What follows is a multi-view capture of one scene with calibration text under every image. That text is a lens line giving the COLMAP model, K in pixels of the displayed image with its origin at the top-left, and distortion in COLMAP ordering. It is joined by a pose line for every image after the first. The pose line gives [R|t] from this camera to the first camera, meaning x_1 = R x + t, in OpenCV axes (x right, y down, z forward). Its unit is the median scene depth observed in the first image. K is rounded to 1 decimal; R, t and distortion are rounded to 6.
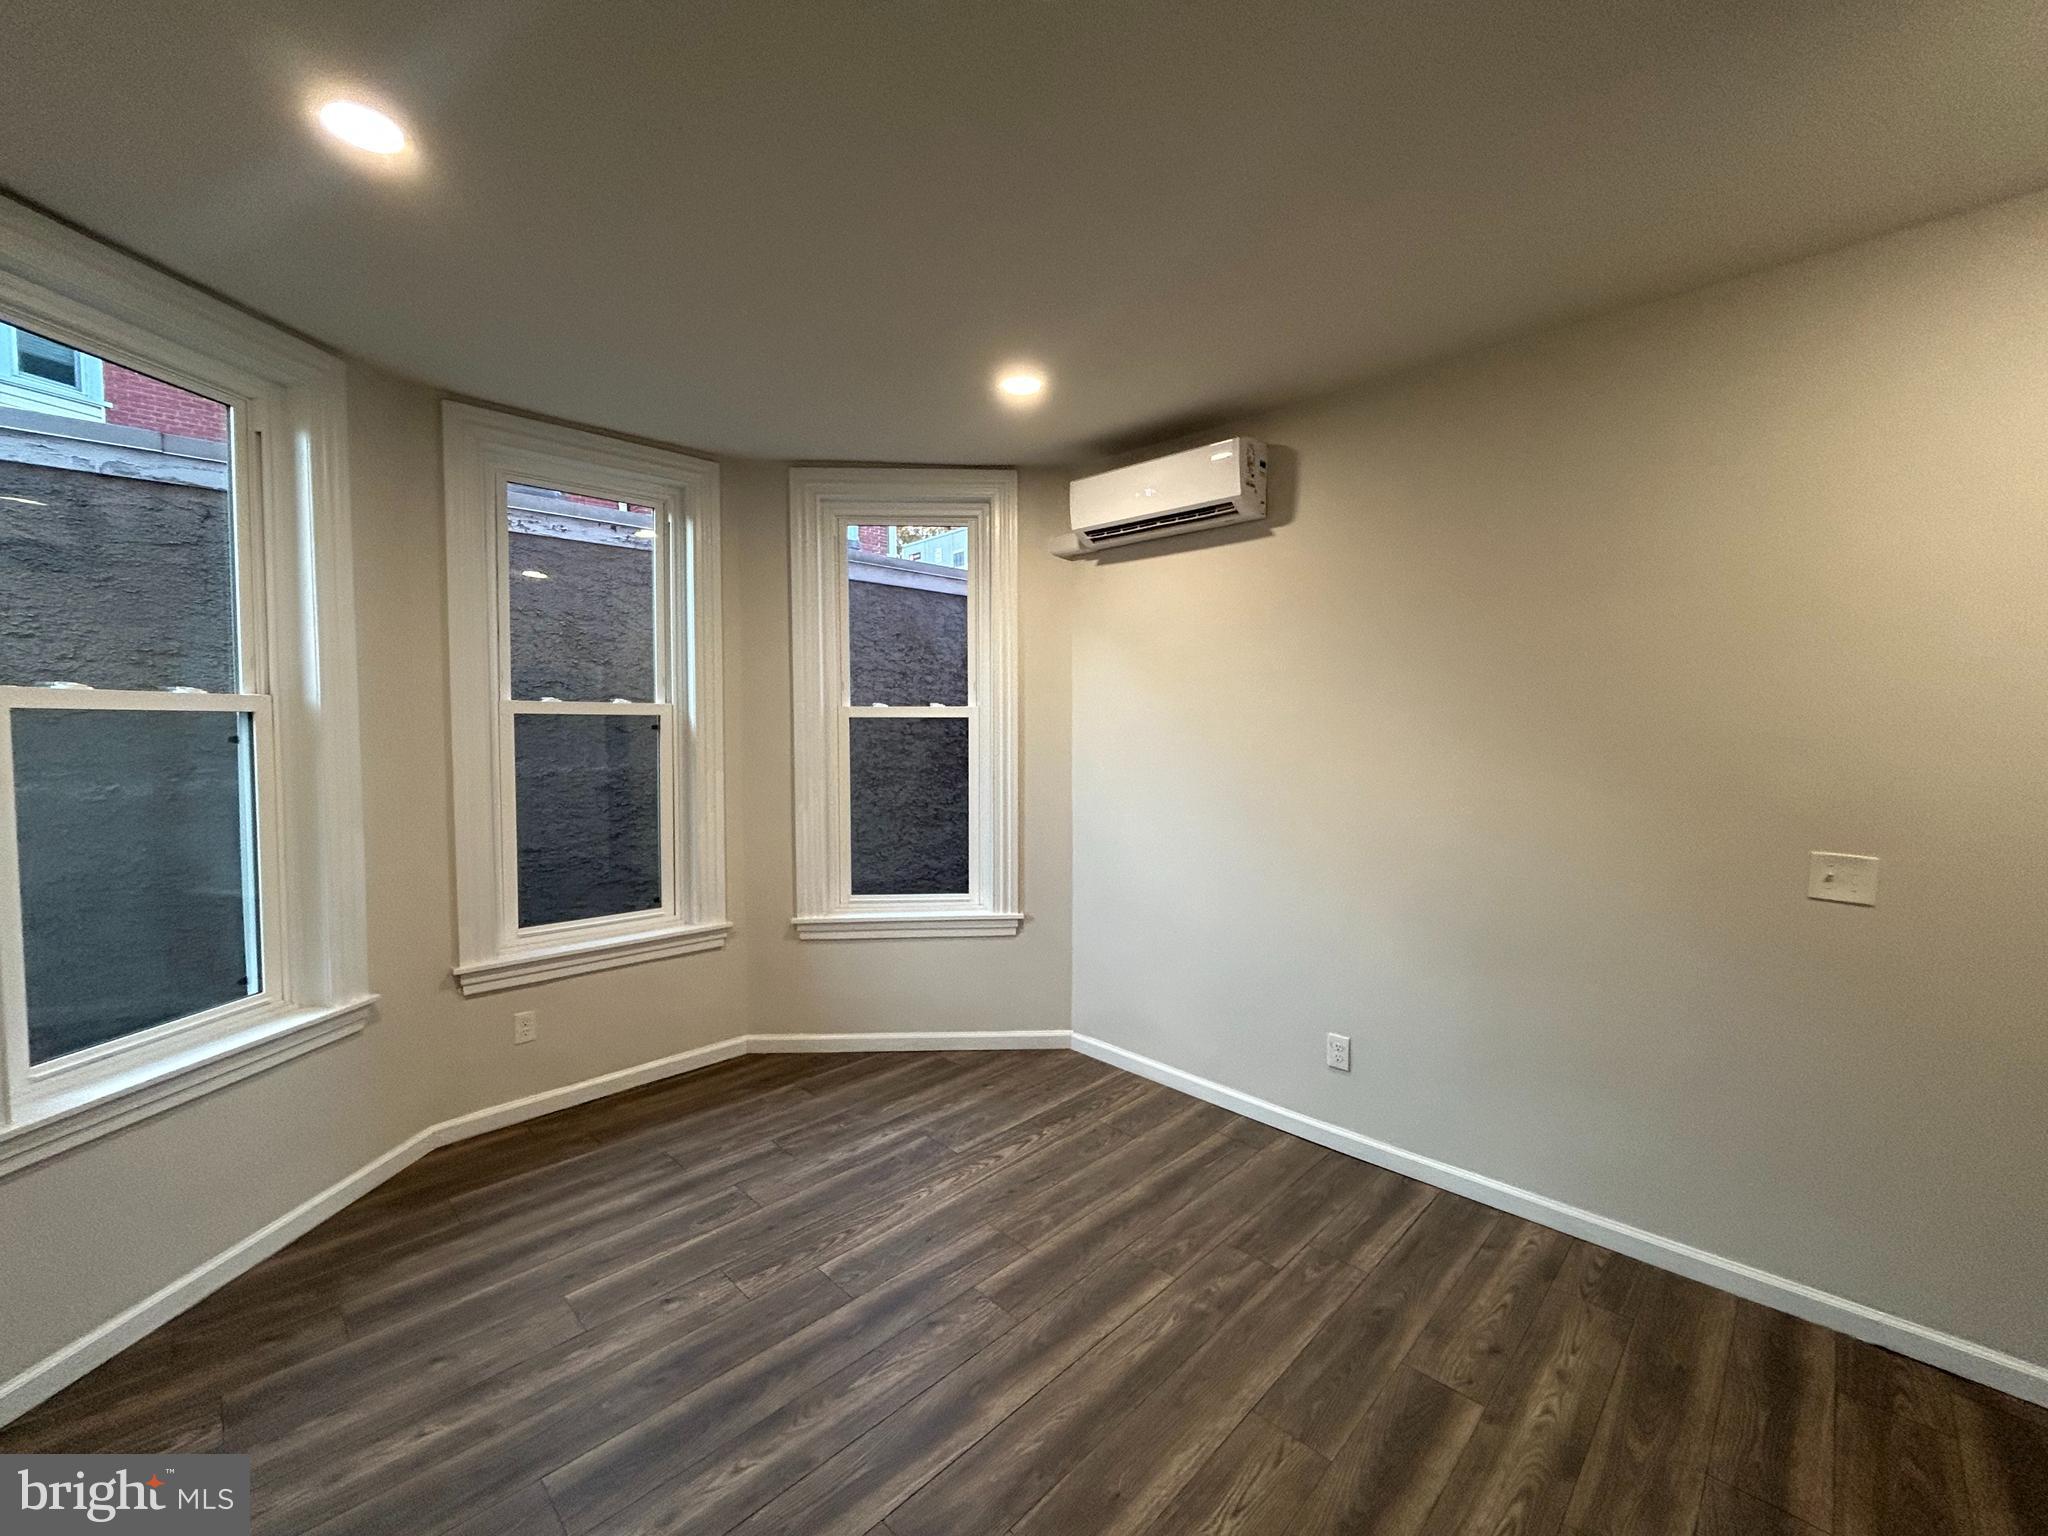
lens RADIAL K [[827.0, 0, 1007.9], [0, 827.0, 762.2], [0, 0, 1]] dist [-0.003271, 0.001374]
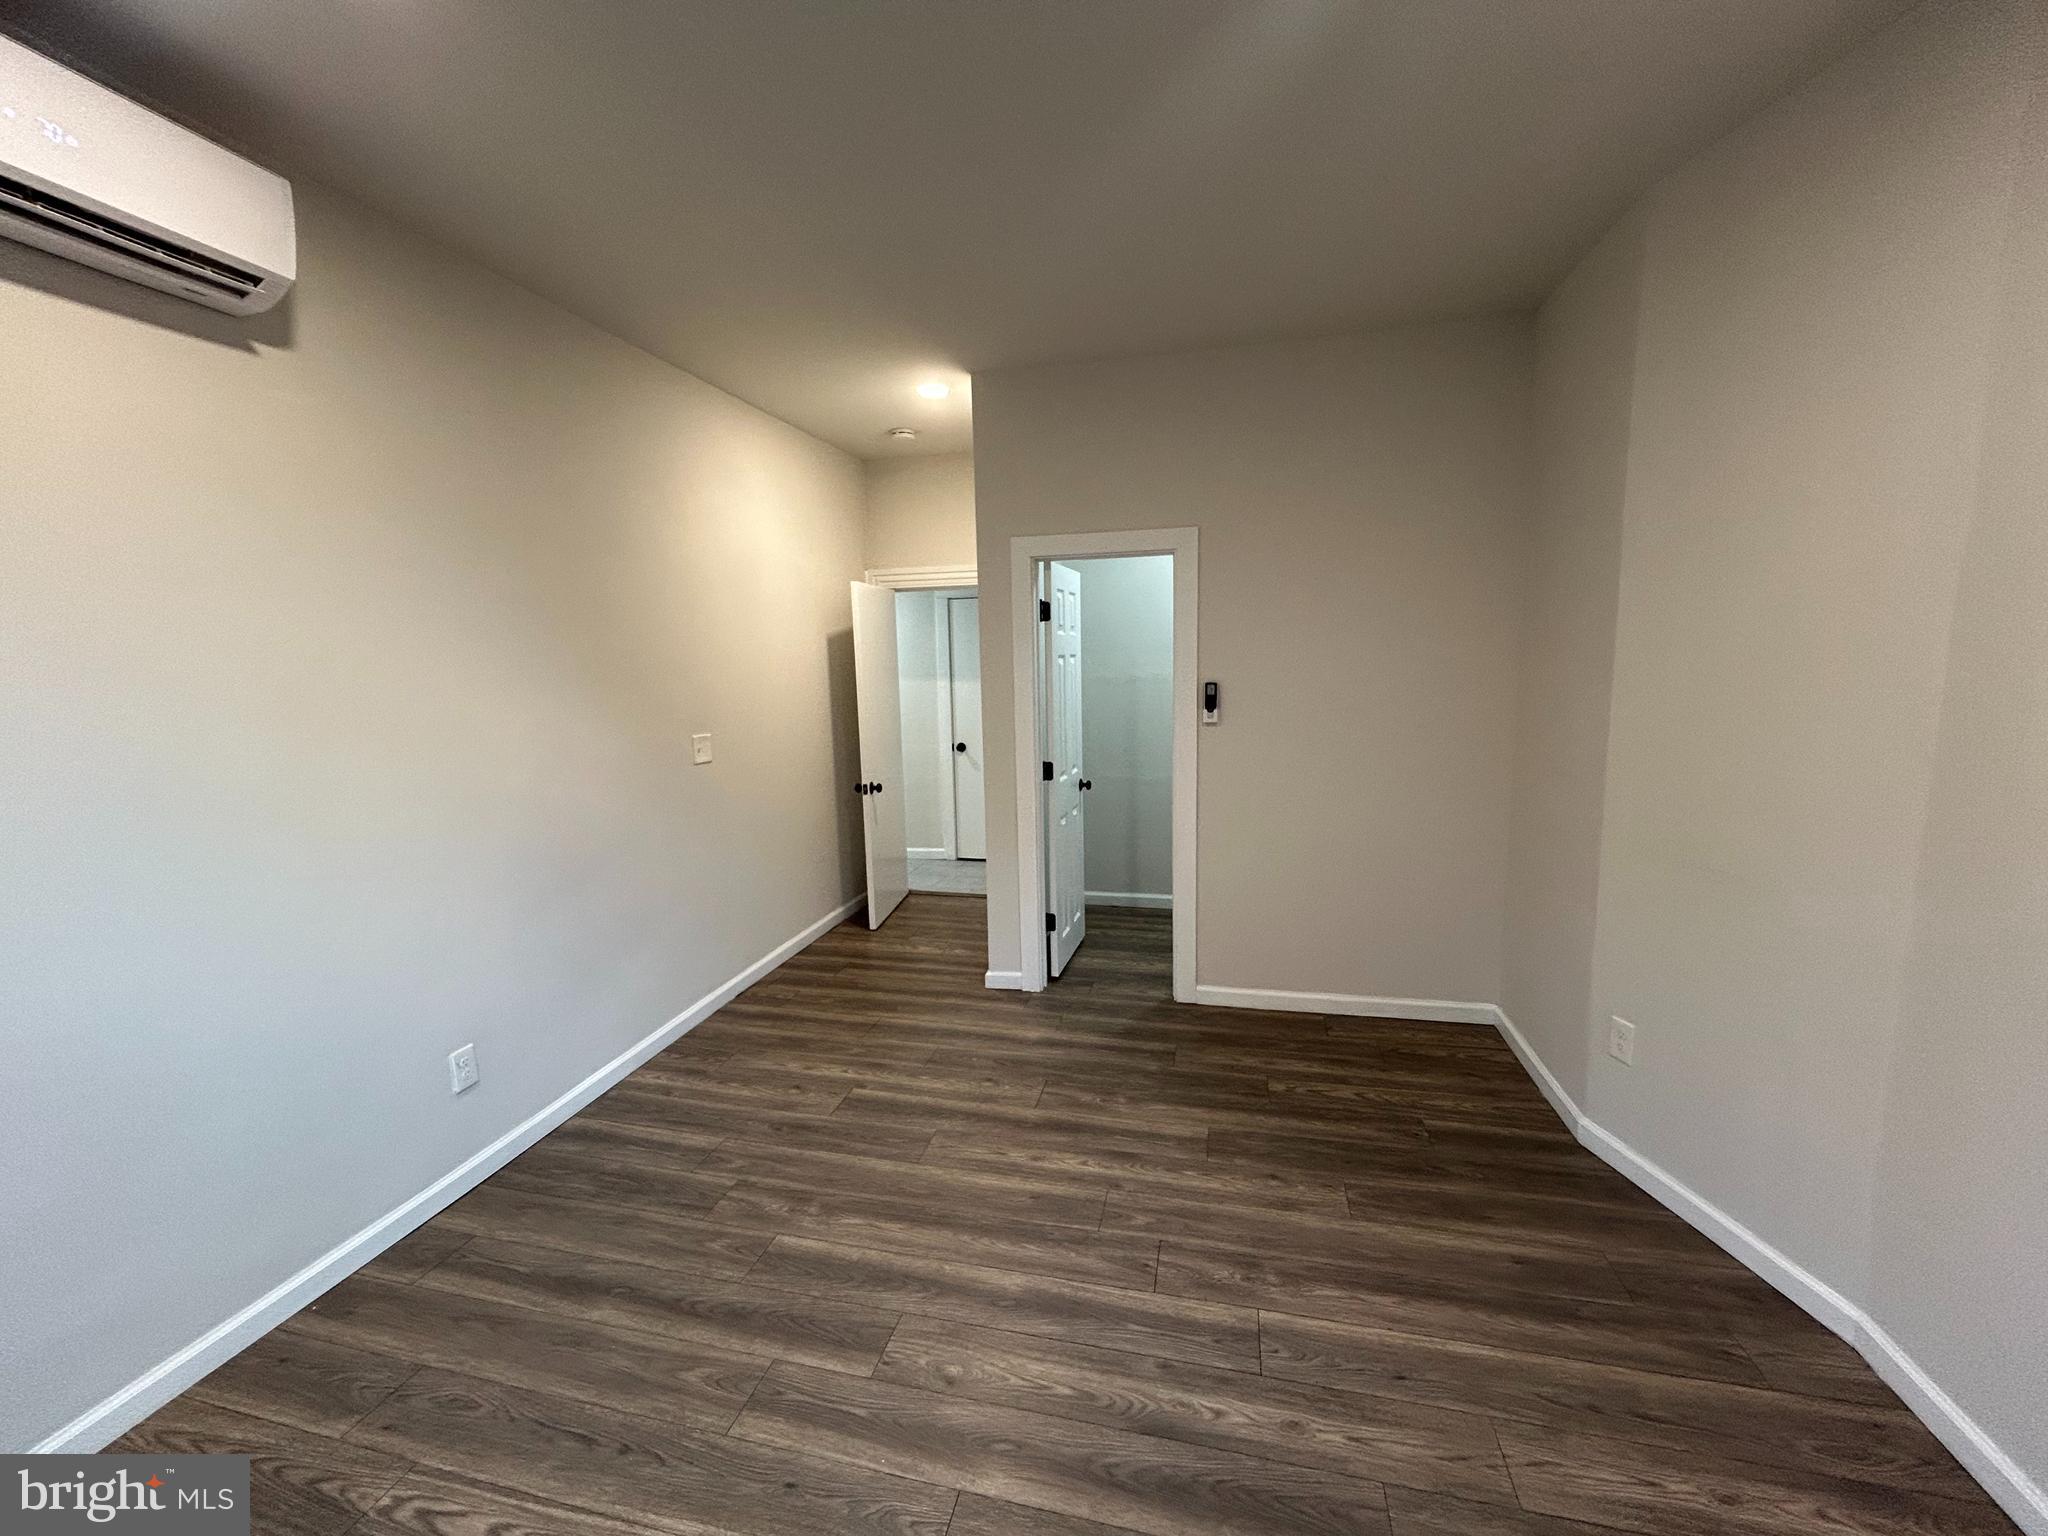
lens RADIAL K [[827.0, 0, 1025.4], [0, 827.0, 765.8], [0, 0, 1]] dist [-0.003271, 0.001374]
pose [[-0.526184, -0.101210, 0.844326, -0.595401], [0.065106, 0.985183, 0.158669, -0.039004], [-0.847875, 0.138459, -0.511798, 0.990904]]
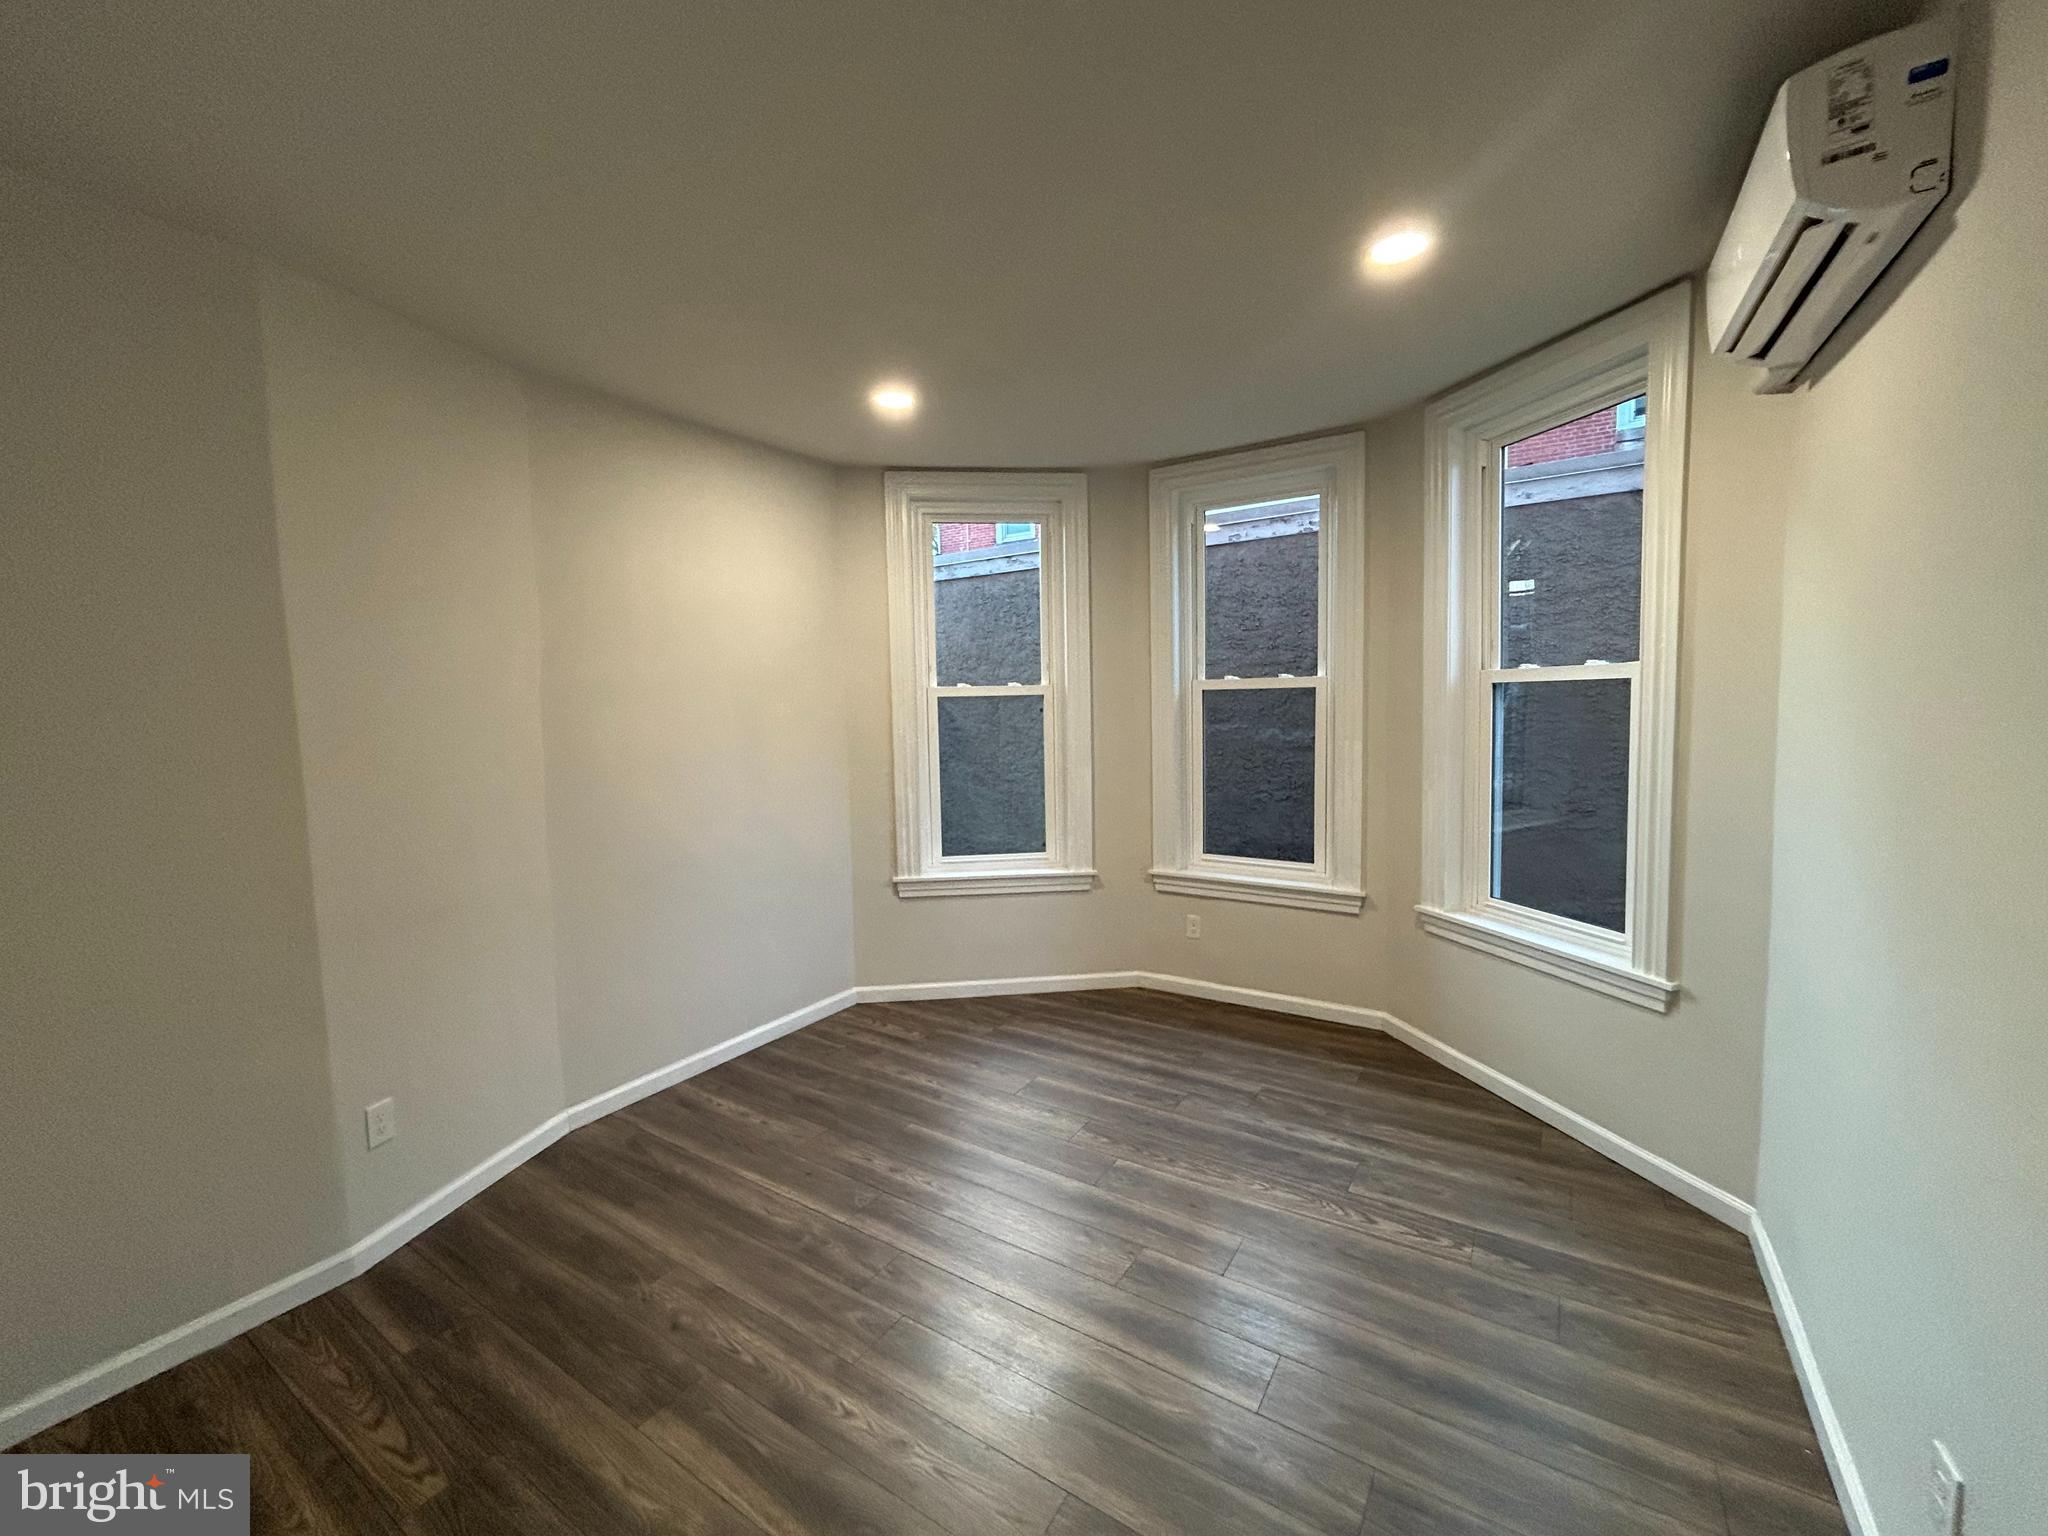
lens RADIAL K [[827.0, 0, 1023.1], [0, 827.0, 760.1], [0, 0, 1]] dist [-0.003271, 0.001374]
pose [[0.216520, 0.063586, -0.974205, 0.735631], [-0.026749, 0.997889, 0.059186, -0.019840], [0.975912, 0.013244, 0.217763, 0.515169]]
